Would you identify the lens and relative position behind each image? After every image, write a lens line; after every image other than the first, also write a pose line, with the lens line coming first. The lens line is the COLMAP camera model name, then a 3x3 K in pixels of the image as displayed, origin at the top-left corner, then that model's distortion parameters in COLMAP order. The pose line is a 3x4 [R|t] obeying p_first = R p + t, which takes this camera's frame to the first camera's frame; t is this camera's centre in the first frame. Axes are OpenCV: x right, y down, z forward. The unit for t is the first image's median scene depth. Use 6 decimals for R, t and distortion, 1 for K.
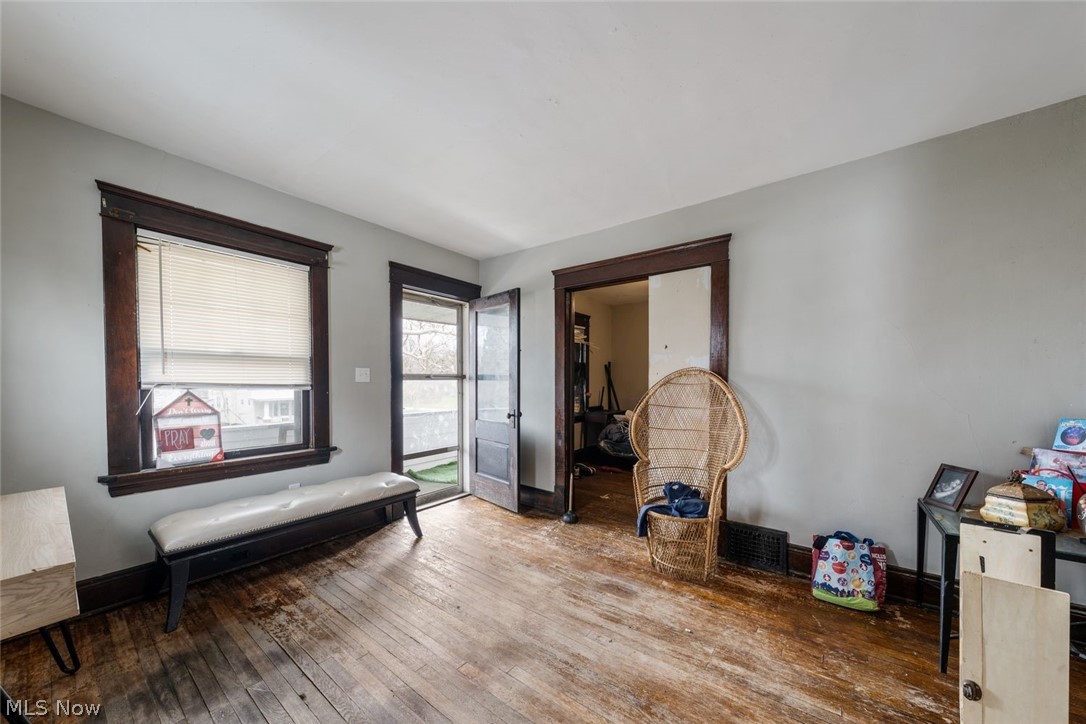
lens RADIAL K [[378.1, 0, 547.8], [0, 378.1, 386.4], [0, 0, 1]] dist [-0.000782, -0.000055]
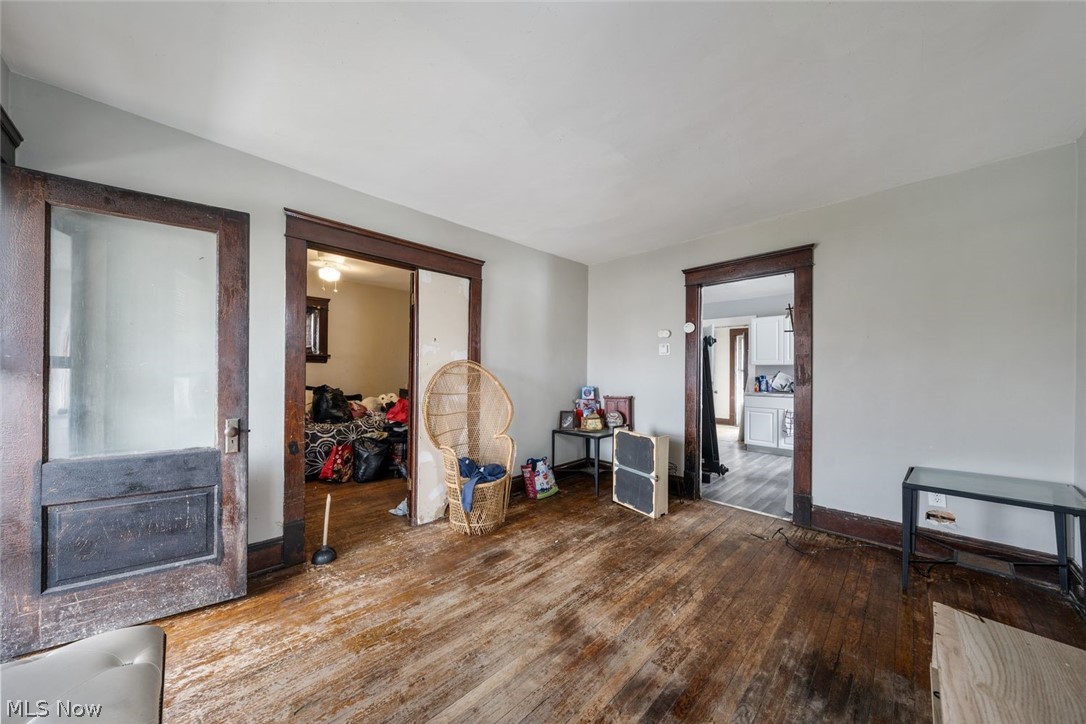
lens RADIAL K [[367.2, 0, 543.5], [0, 367.2, 368.2], [0, 0, 1]] dist [-0.002074, 0.000059]
pose [[0.143761, 0.008884, 0.989573, -0.851504], [0.007035, 0.999925, -0.009999, -0.011995], [-0.989587, 0.008399, 0.143687, 0.676178]]
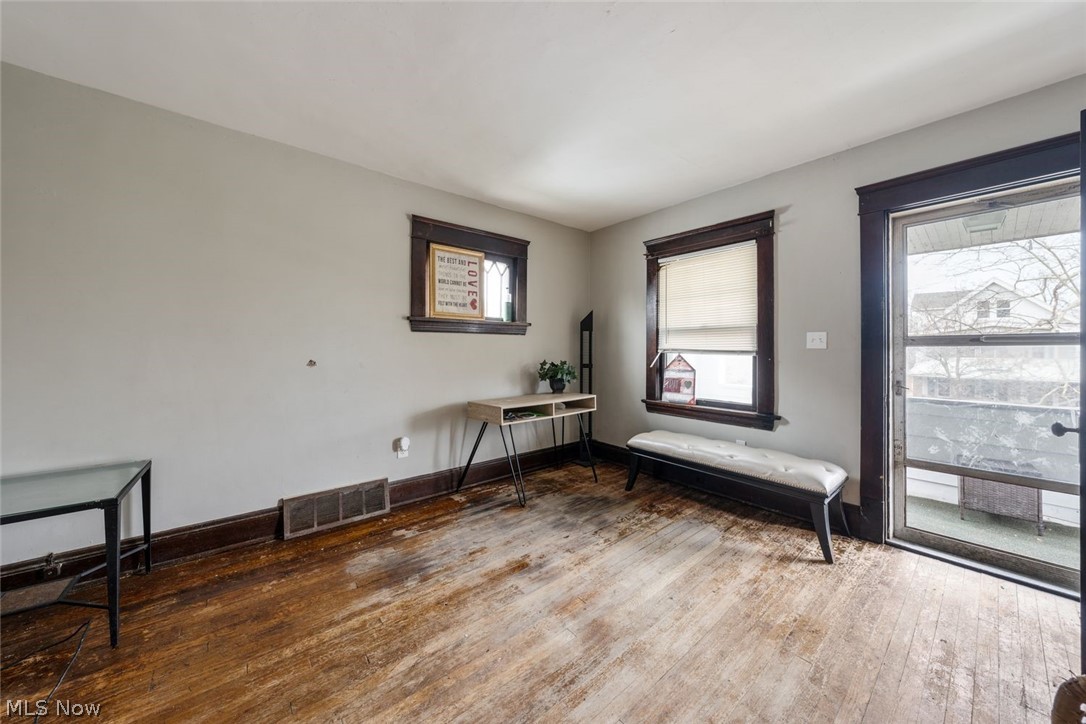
lens RADIAL K [[379.2, 0, 546.6], [0, 379.2, 343.5], [0, 0, 1]] dist [-0.000270, 0.000025]
pose [[-0.223581, -0.016327, -0.974549, 0.636017], [-0.015889, 0.999788, -0.013104, -0.003267], [0.974556, 0.012555, -0.223793, 0.802516]]
